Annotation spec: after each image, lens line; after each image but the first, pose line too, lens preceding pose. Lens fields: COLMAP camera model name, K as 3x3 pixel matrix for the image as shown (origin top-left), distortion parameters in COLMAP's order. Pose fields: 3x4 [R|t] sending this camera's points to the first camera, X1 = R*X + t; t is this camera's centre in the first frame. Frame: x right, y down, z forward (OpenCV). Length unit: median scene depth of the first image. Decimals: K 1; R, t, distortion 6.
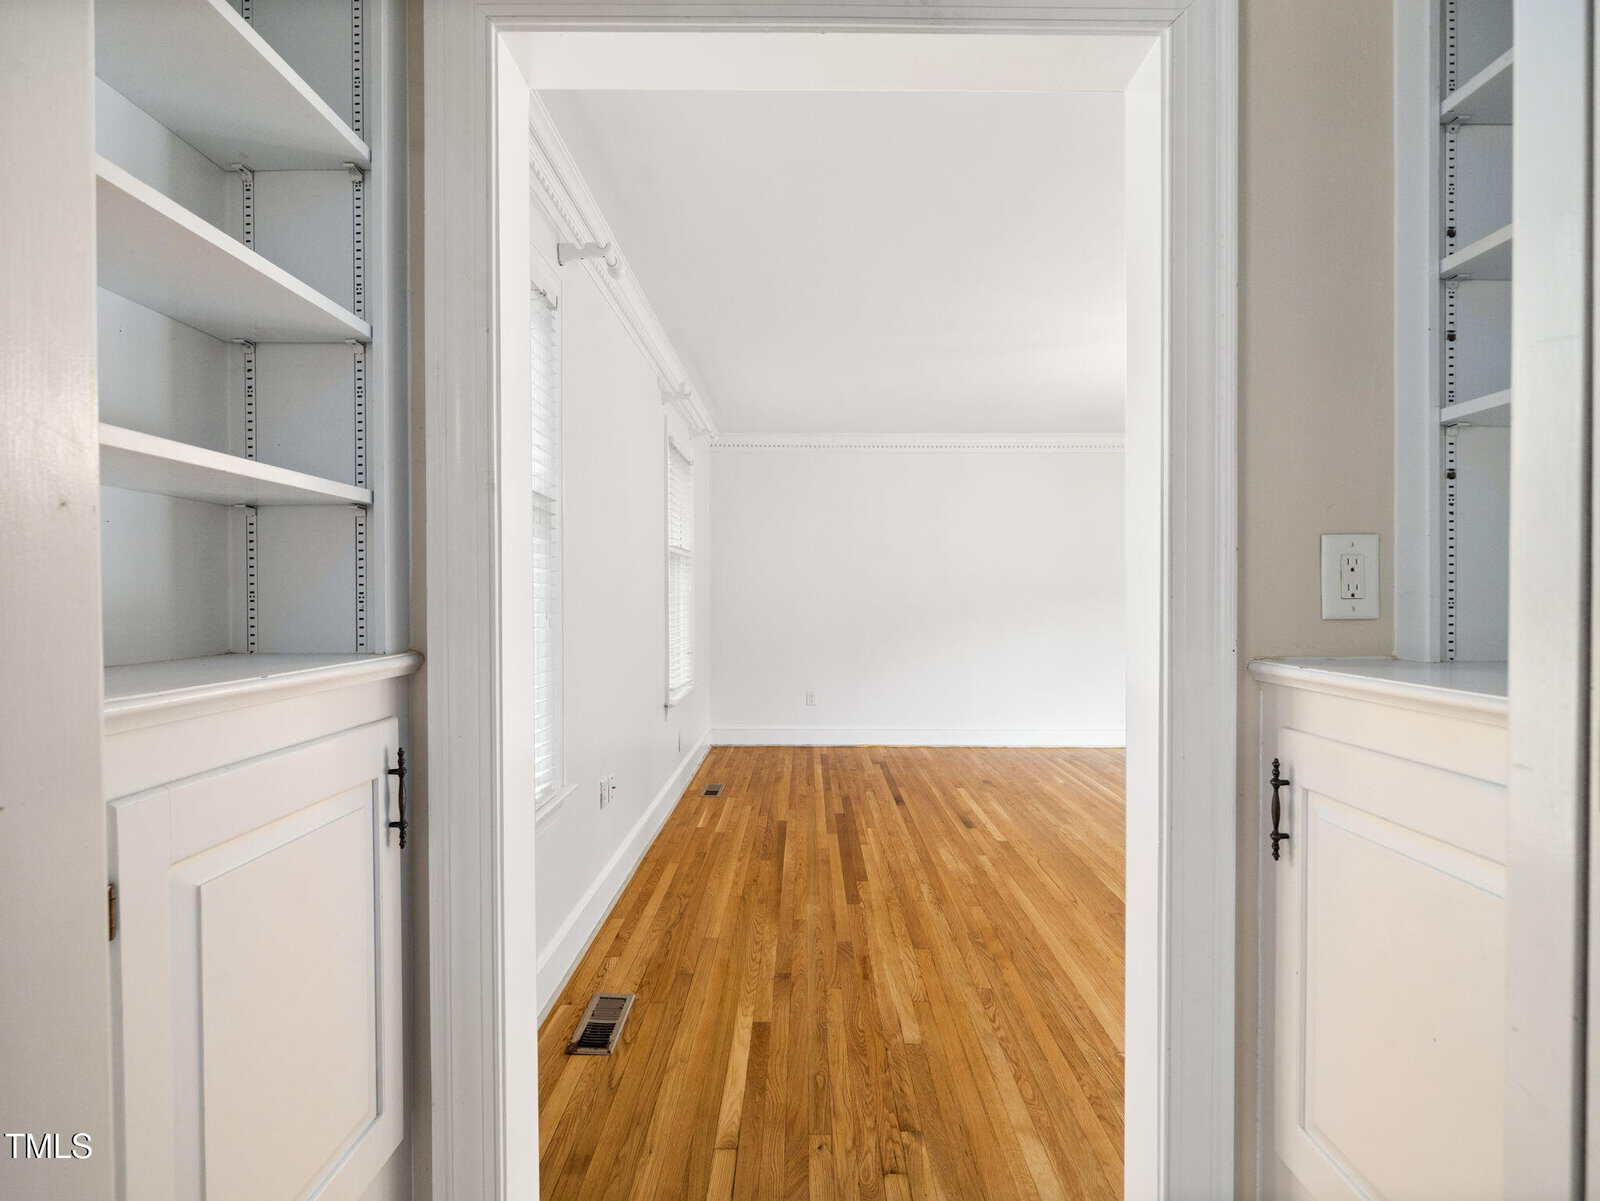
lens RADIAL K [[675.5, 0, 800.0], [0, 675.5, 600.5], [0, 0, 1]] dist [0.001286, -0.000027]
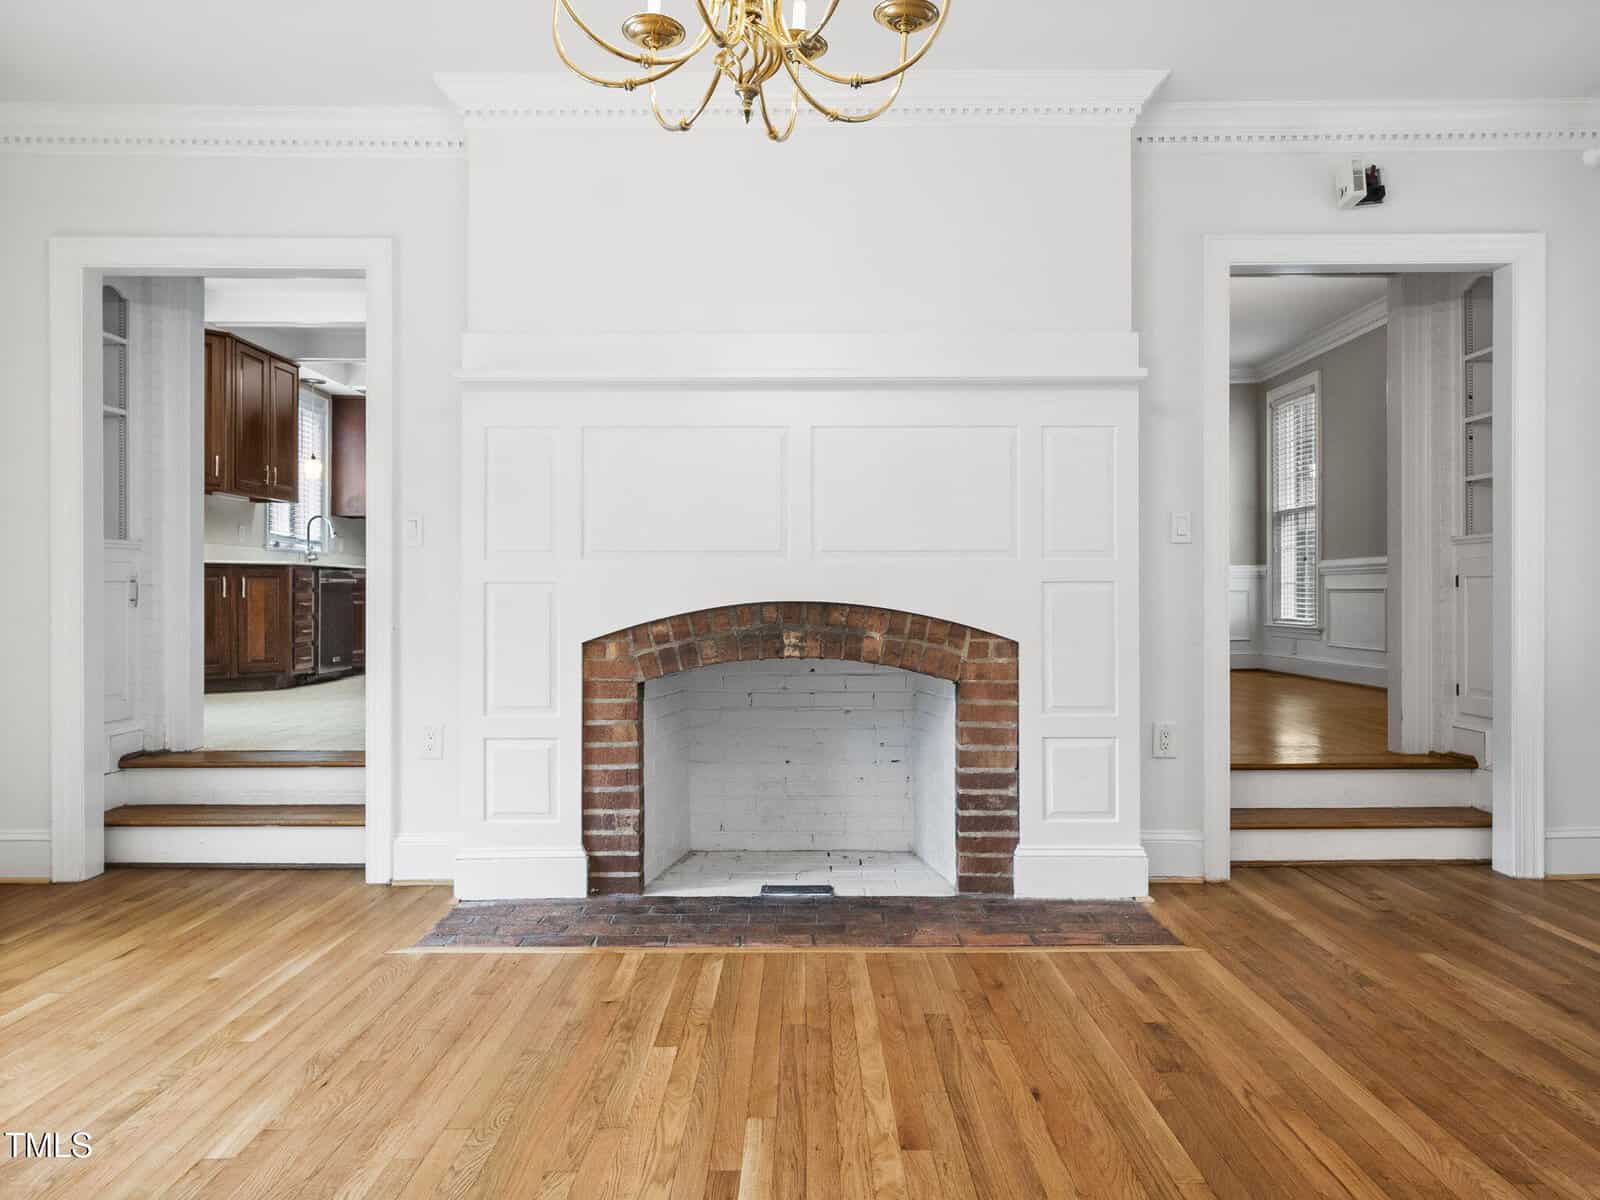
lens RADIAL K [[1138.9, 0, 801.5], [0, 1138.9, 592.4], [0, 0, 1]] dist [-0.000813, 0.000774]
pose [[-0.999978, 0.001146, -0.006596, 0.614611], [0.001117, 0.999990, 0.004442, 0.083358], [0.006601, 0.004434, -0.999968, 1.518373]]
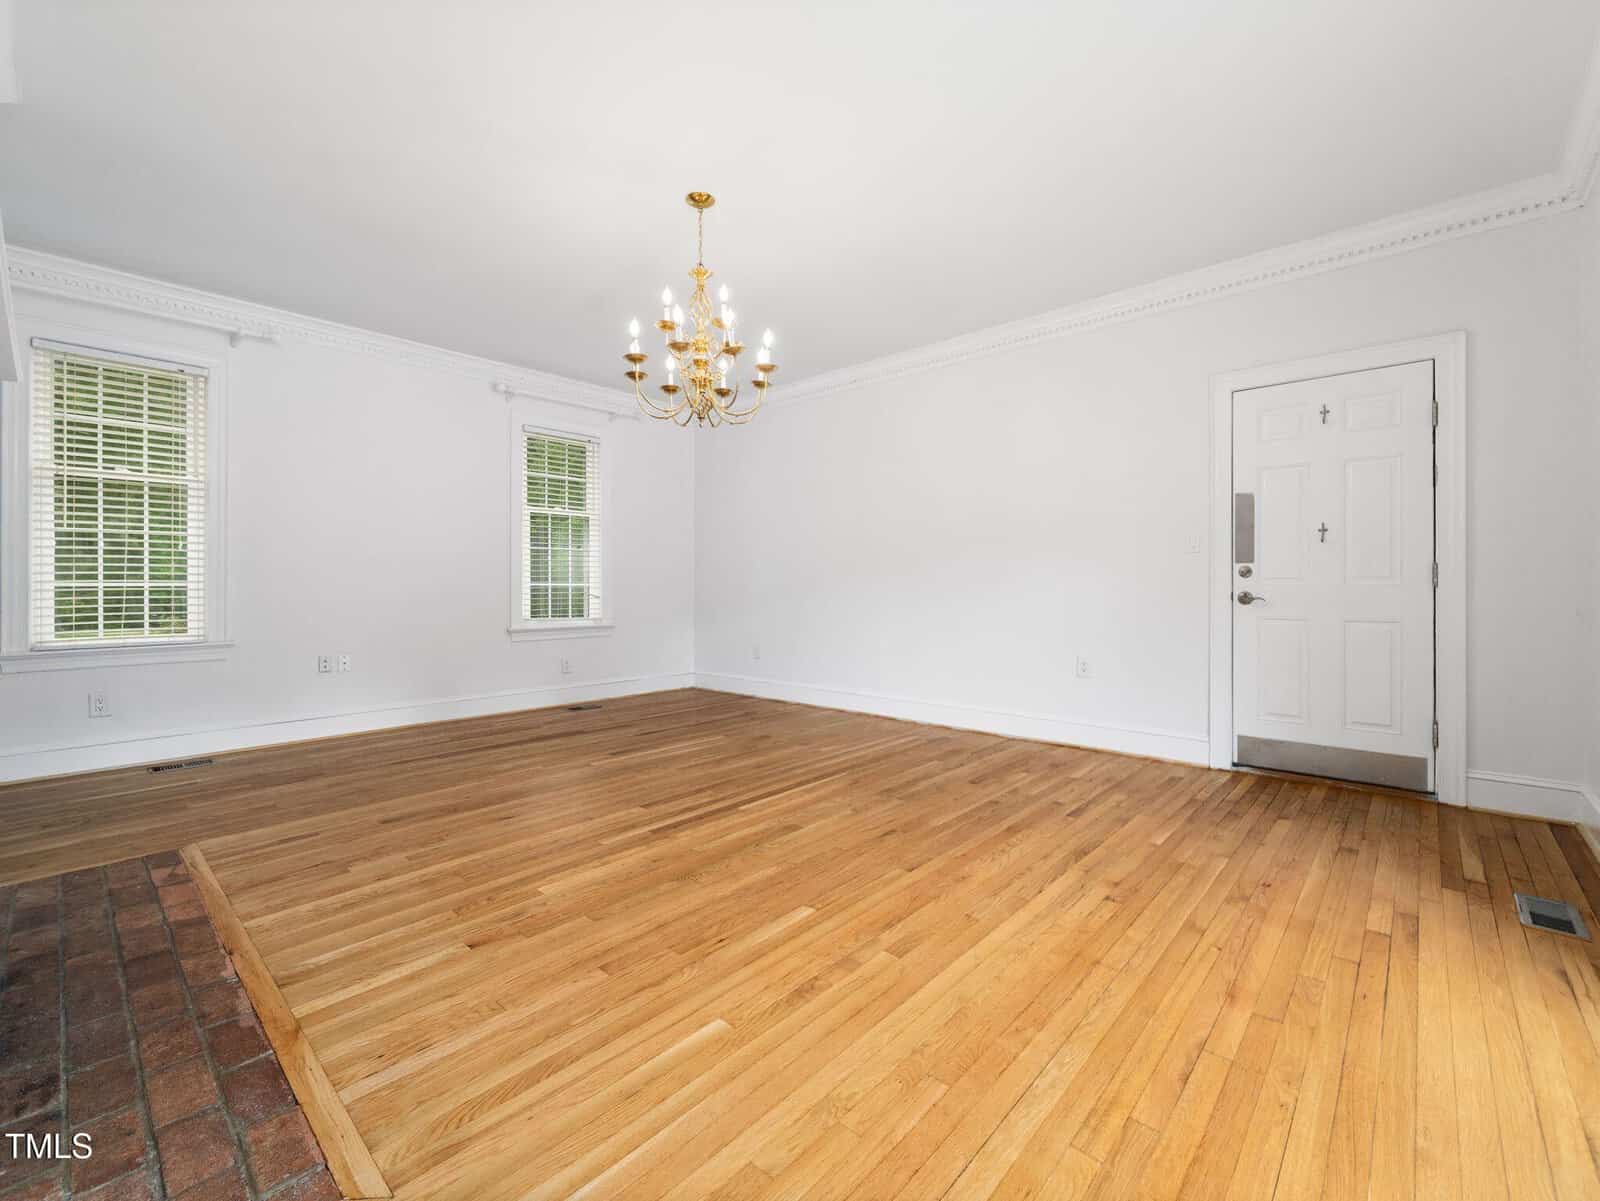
lens RADIAL K [[675.5, 0, 800.0], [0, 675.5, 600.5], [0, 0, 1]] dist [0.001286, -0.000027]
pose [[0.739676, 0.010872, -0.672875, 1.315961], [-0.002471, 0.999907, 0.013439, 0.093117], [0.672959, -0.008278, 0.739634, 0.468642]]
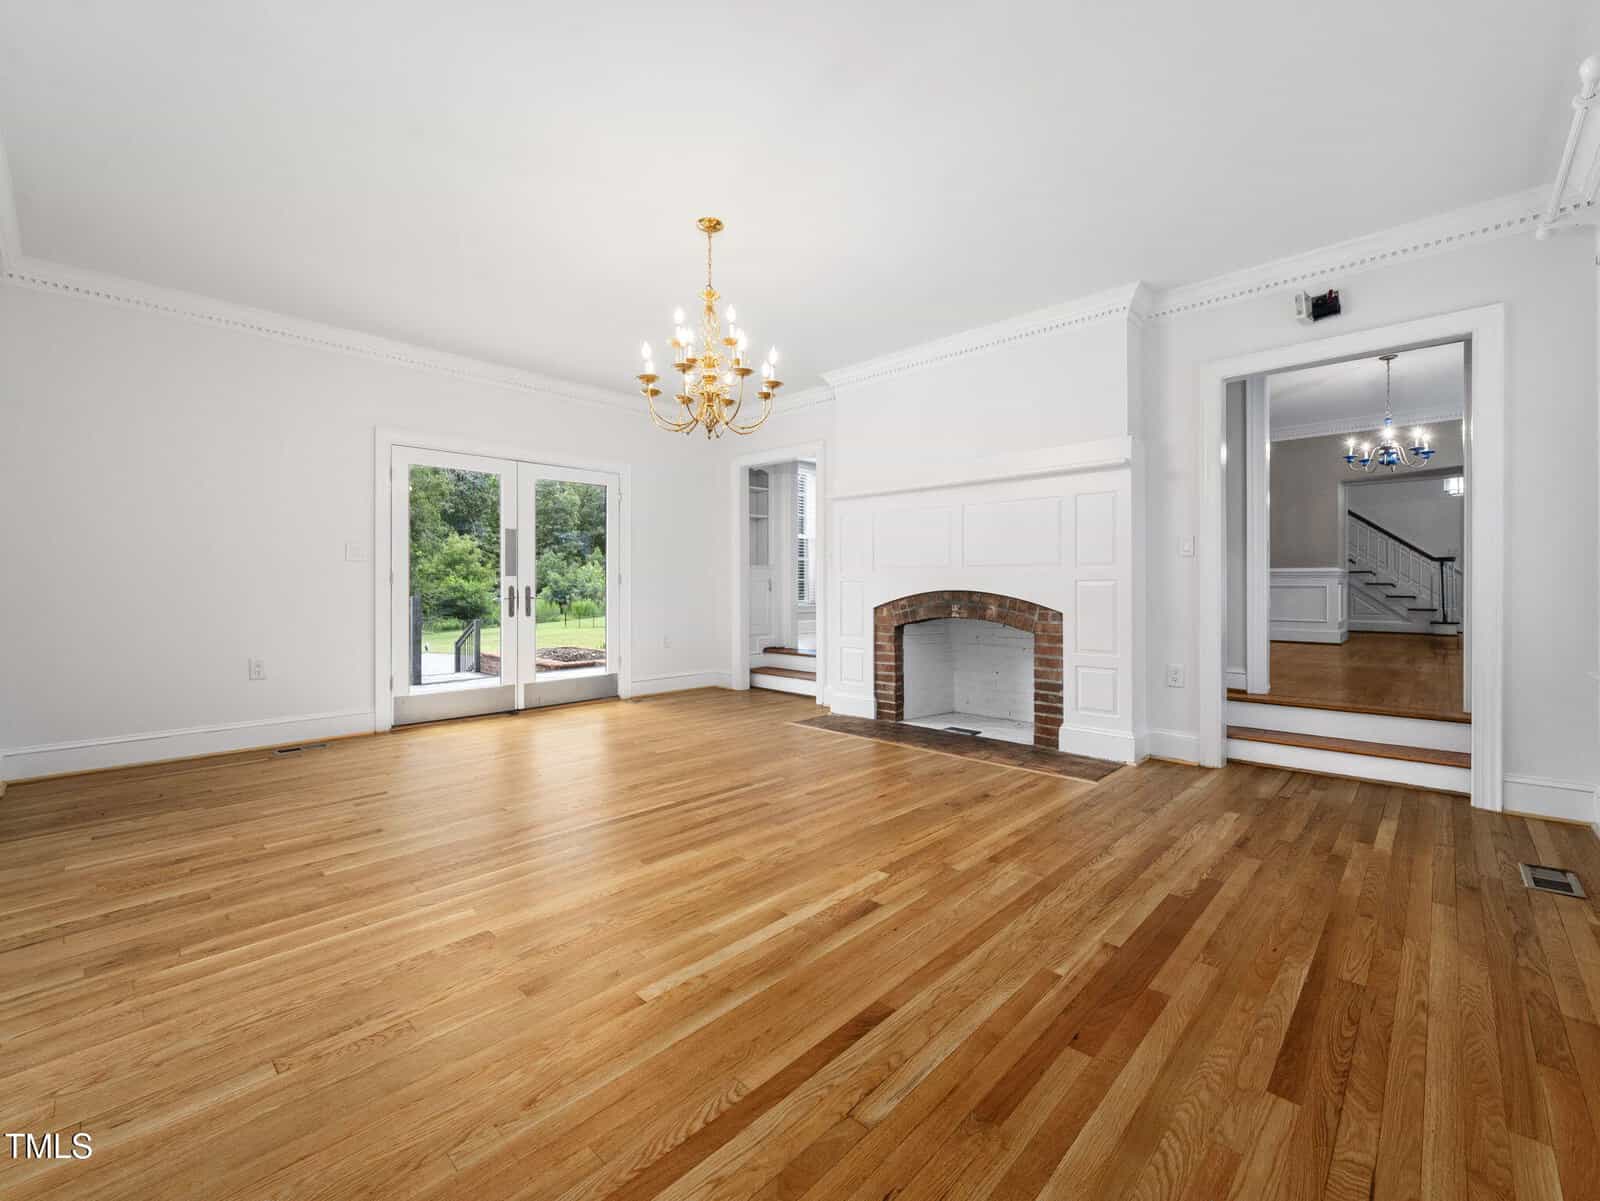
lens RADIAL K [[679.3, 0, 800.1], [0, 679.3, 586.8], [0, 0, 1]] dist [-0.000093, 0.000347]
pose [[-0.731158, -0.001789, 0.682206, -0.092802], [0.003299, 0.999976, 0.006159, 0.080395], [-0.682200, 0.006754, -0.731134, 1.626684]]
